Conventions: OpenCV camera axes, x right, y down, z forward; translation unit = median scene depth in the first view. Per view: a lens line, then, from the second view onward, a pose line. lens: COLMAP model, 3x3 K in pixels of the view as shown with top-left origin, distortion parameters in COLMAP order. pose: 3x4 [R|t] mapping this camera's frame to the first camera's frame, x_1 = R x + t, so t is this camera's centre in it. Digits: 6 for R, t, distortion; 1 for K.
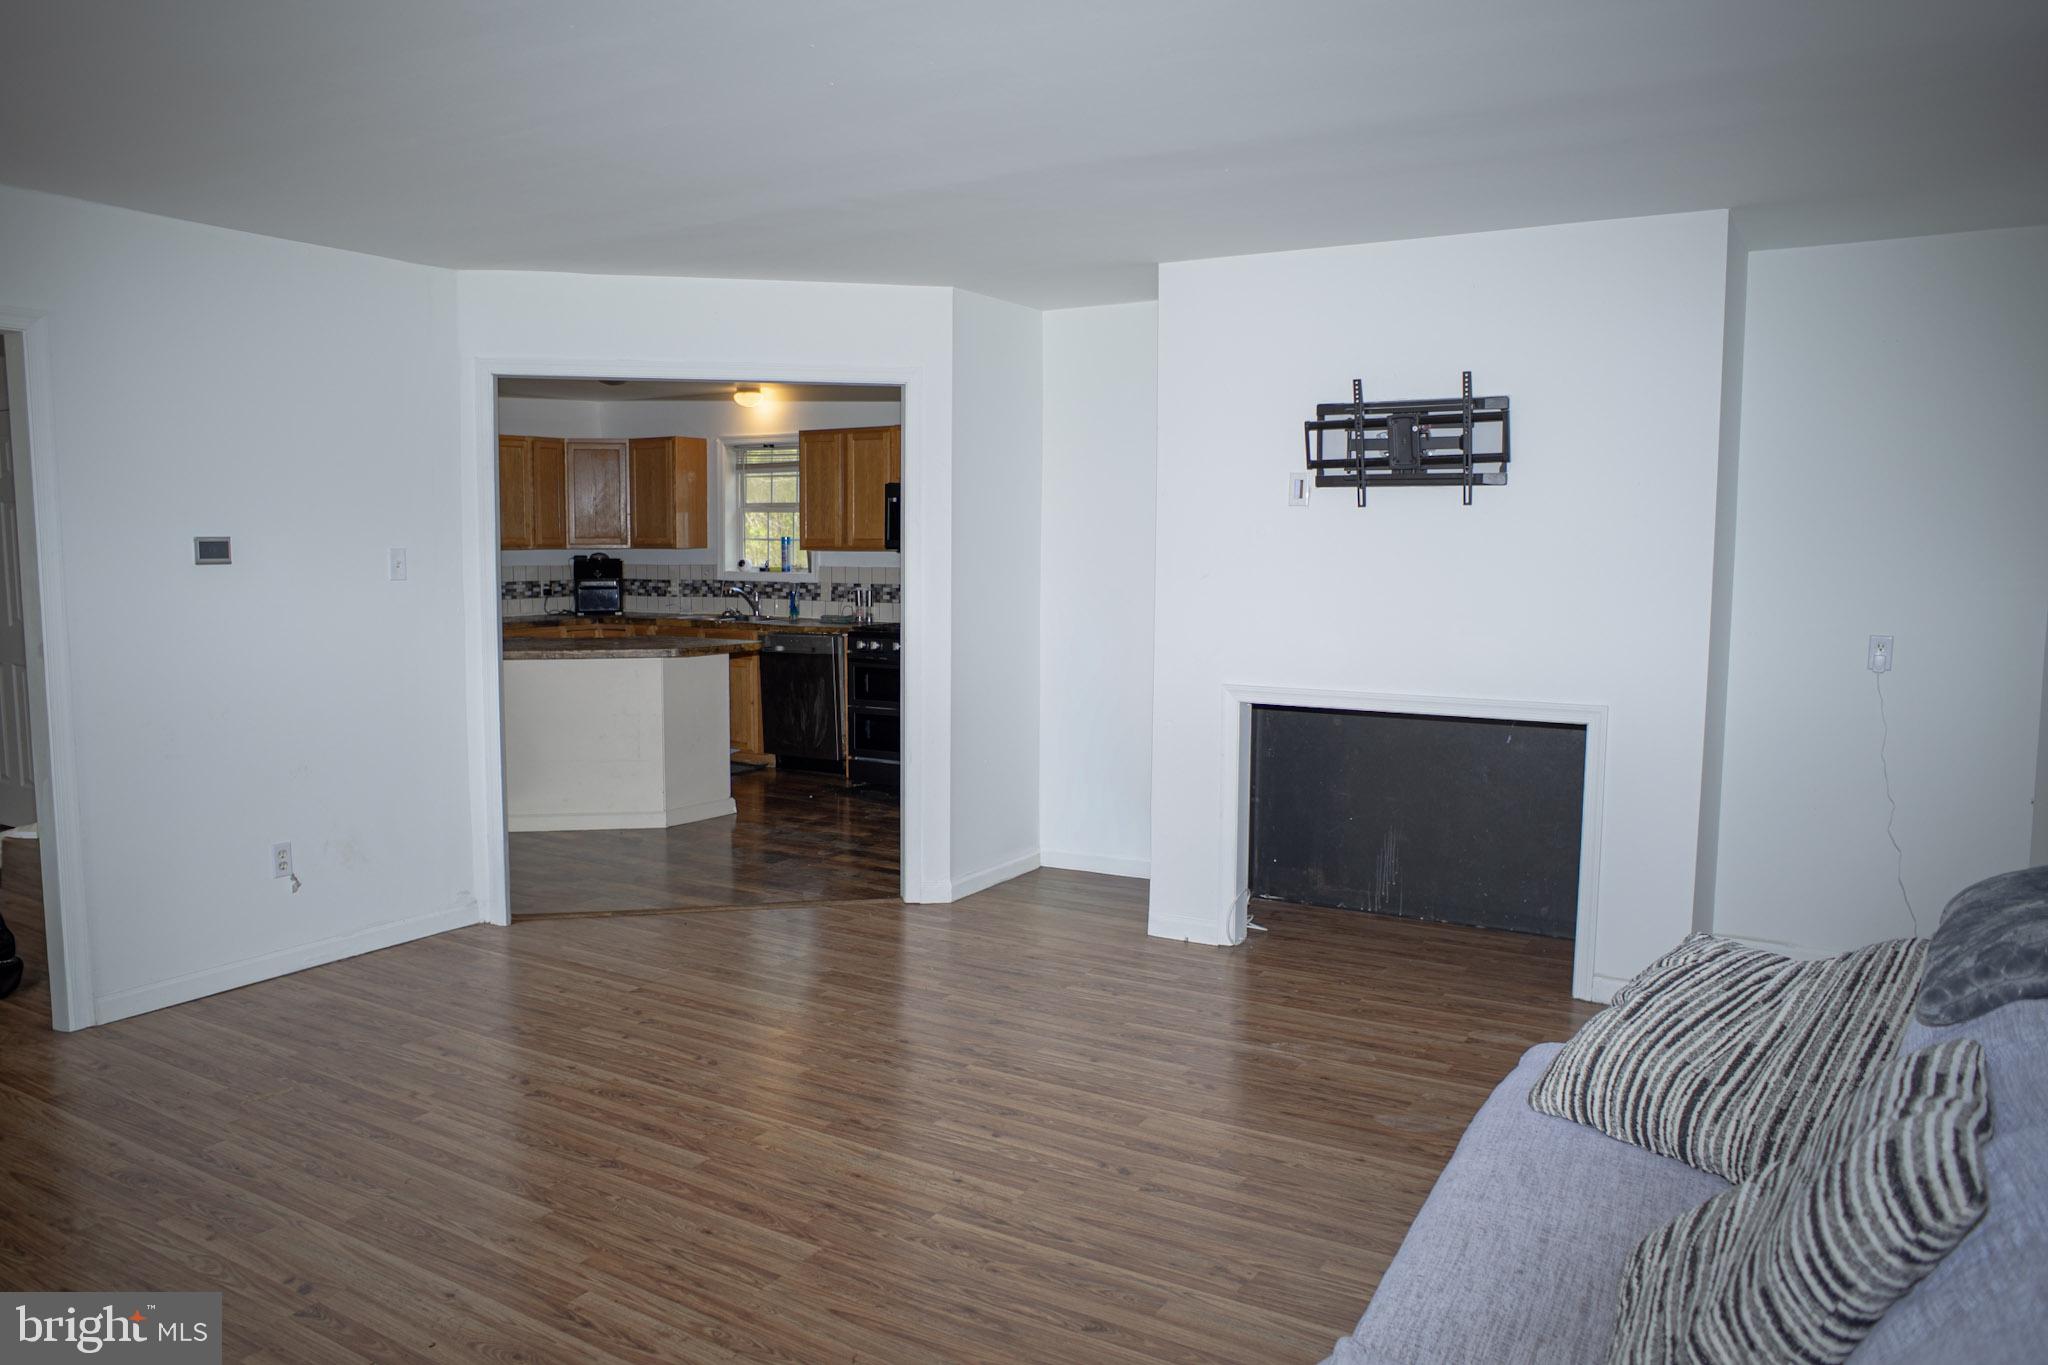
lens RADIAL K [[1449.6, 0, 1024.0], [0, 1449.6, 682.5], [0, 0, 1]] dist [-0.101699, 0.063705]
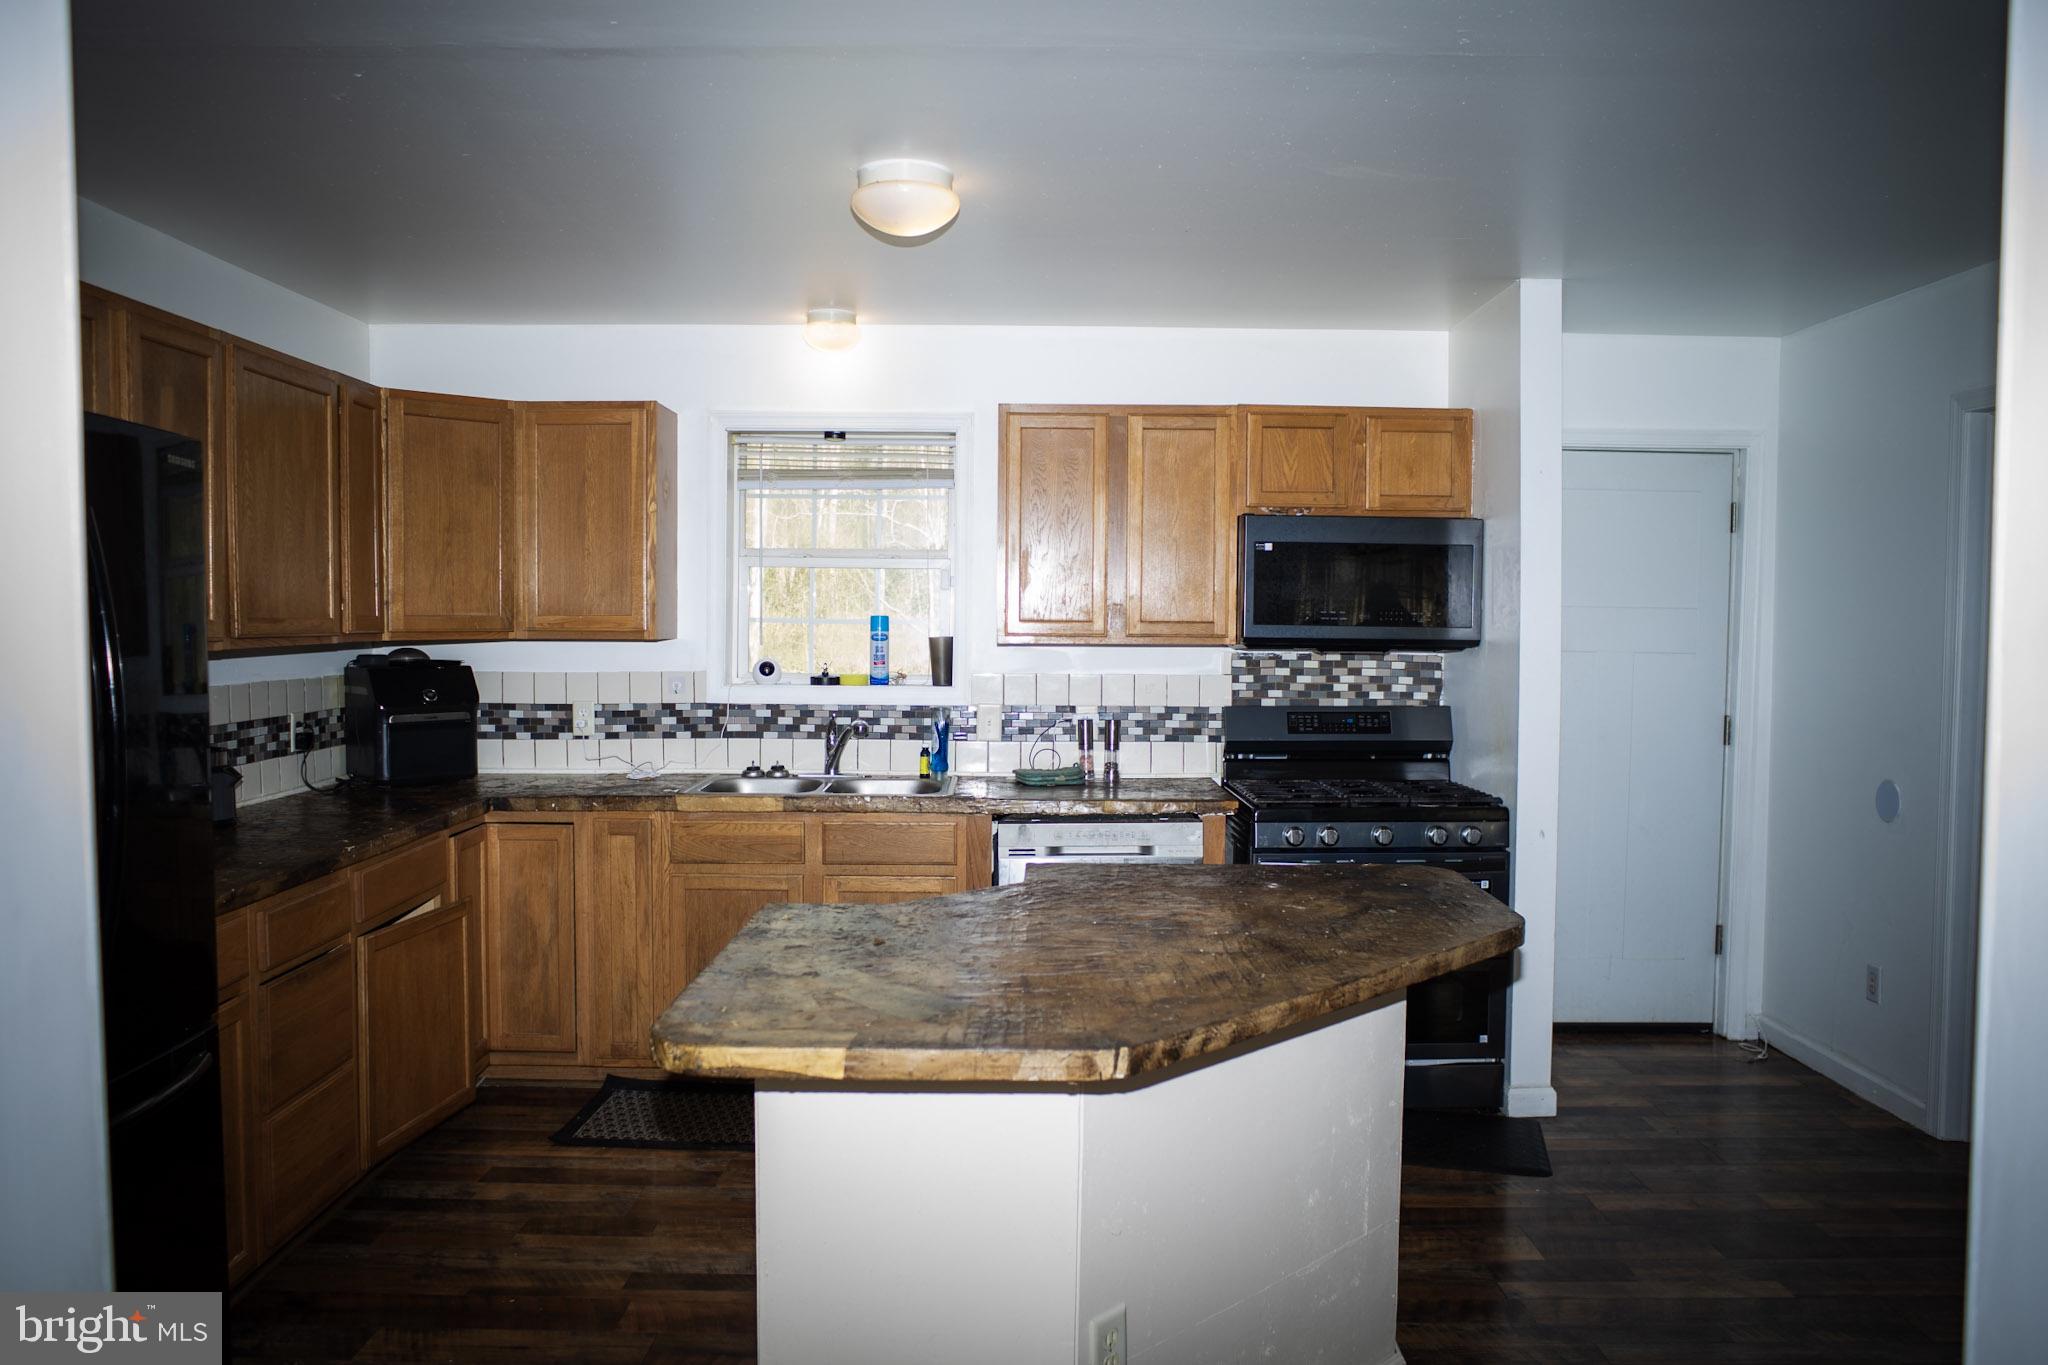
lens RADIAL K [[1449.6, 0, 1024.0], [0, 1449.6, 682.5], [0, 0, 1]] dist [-0.101699, 0.063705]
pose [[0.848651, -0.024091, 0.528404, -0.390394], [0.049038, 0.998243, -0.033247, -0.058199], [-0.526674, 0.054127, 0.848342, 0.544765]]
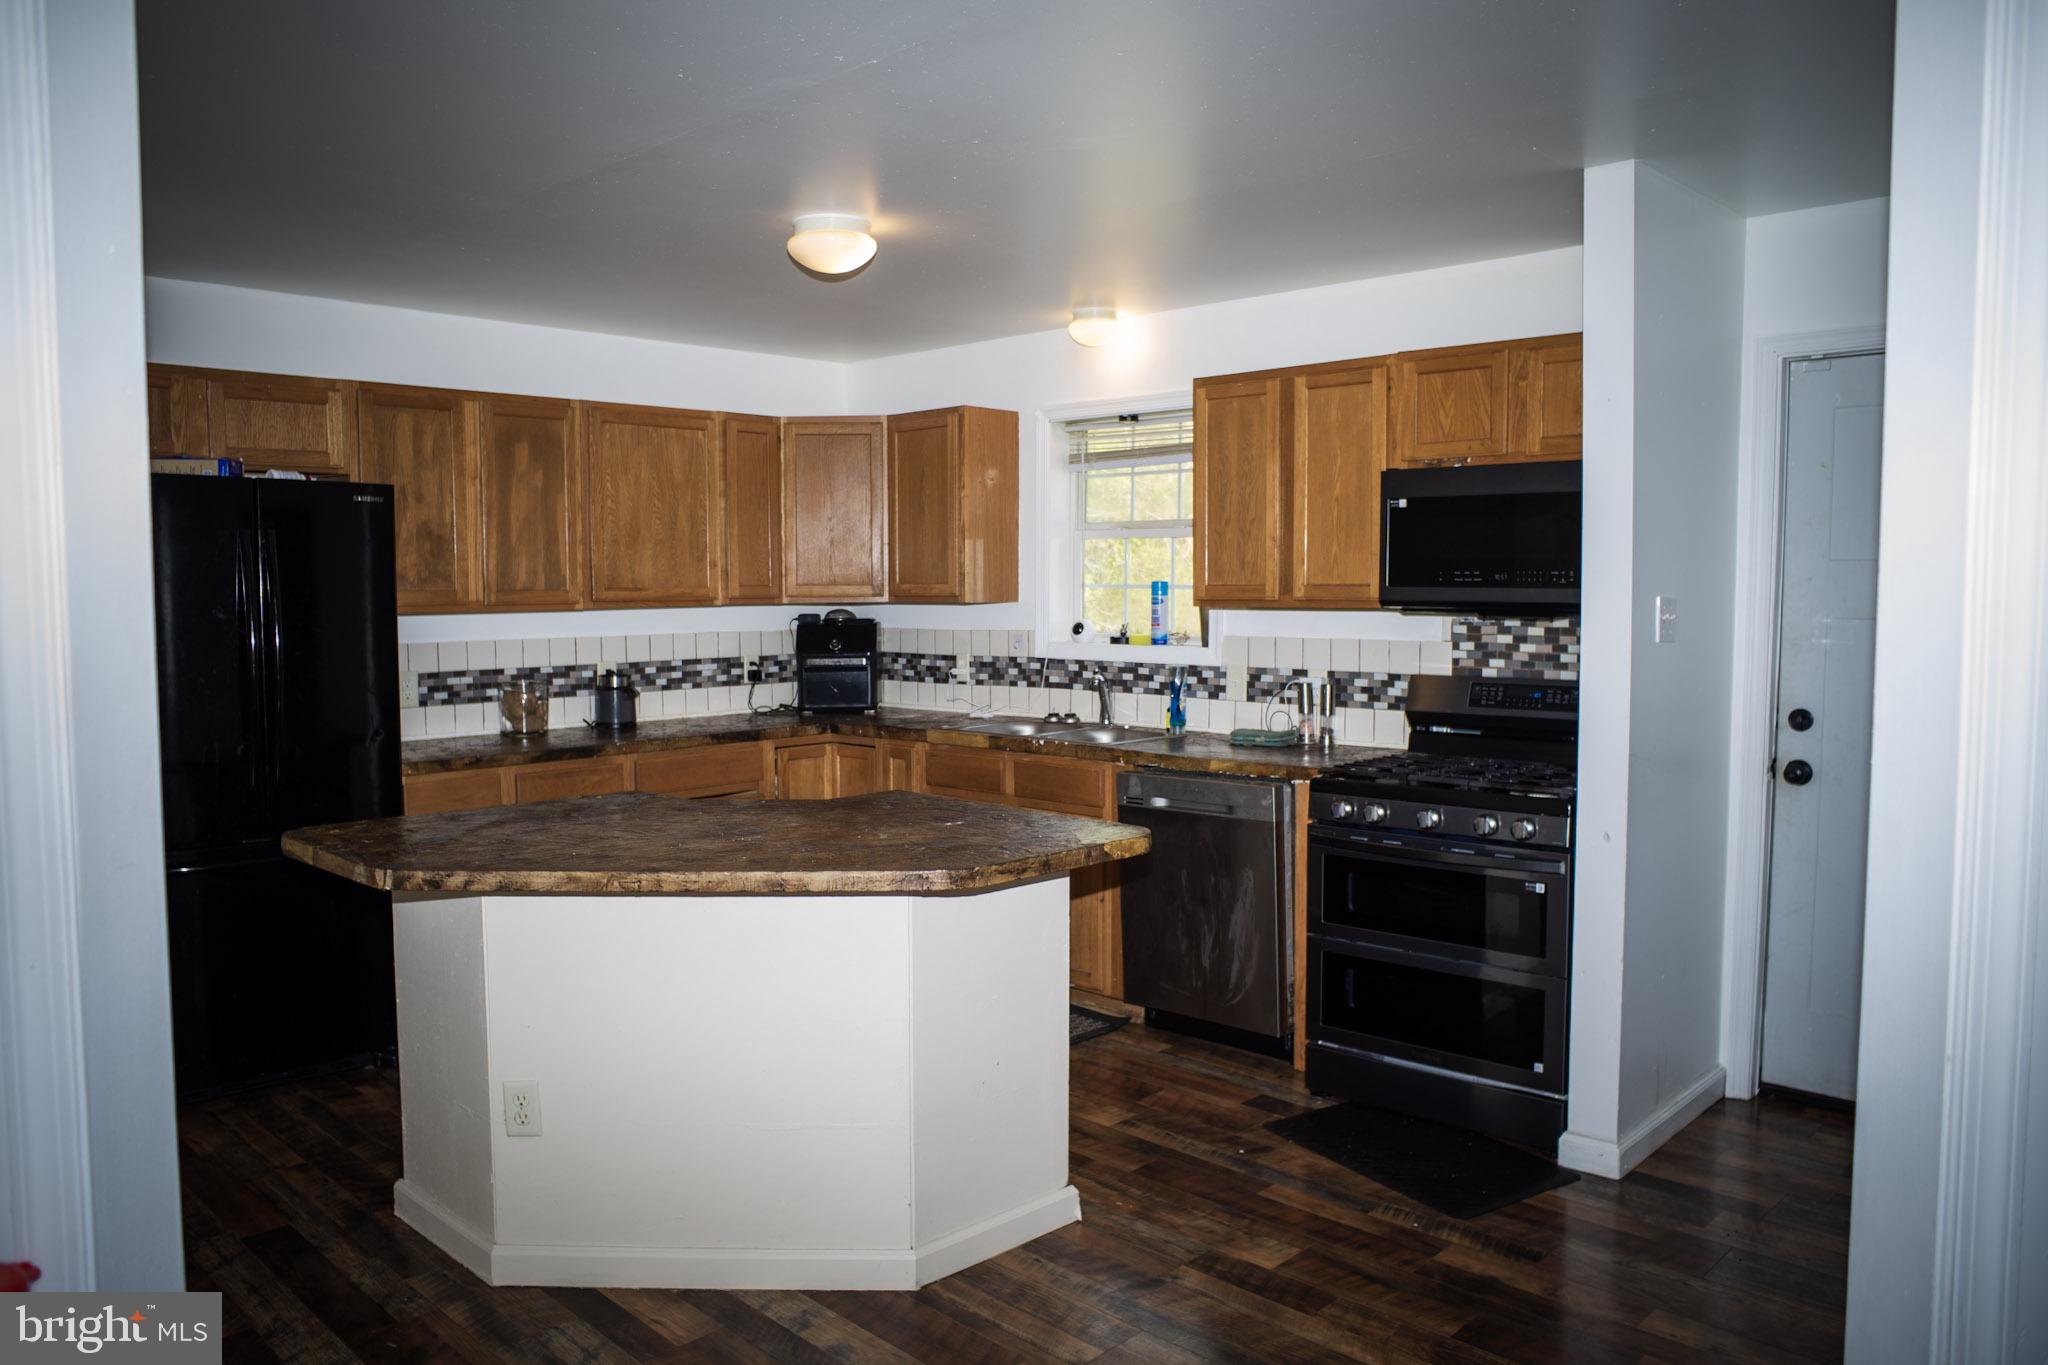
lens RADIAL K [[1449.6, 0, 1024.0], [0, 1449.6, 682.5], [0, 0, 1]] dist [-0.101699, 0.063705]
pose [[0.978417, 0.004286, -0.206596, -0.101469], [-0.010170, 0.999572, -0.027428, -0.046657], [0.206390, 0.028937, 0.978042, 0.451367]]
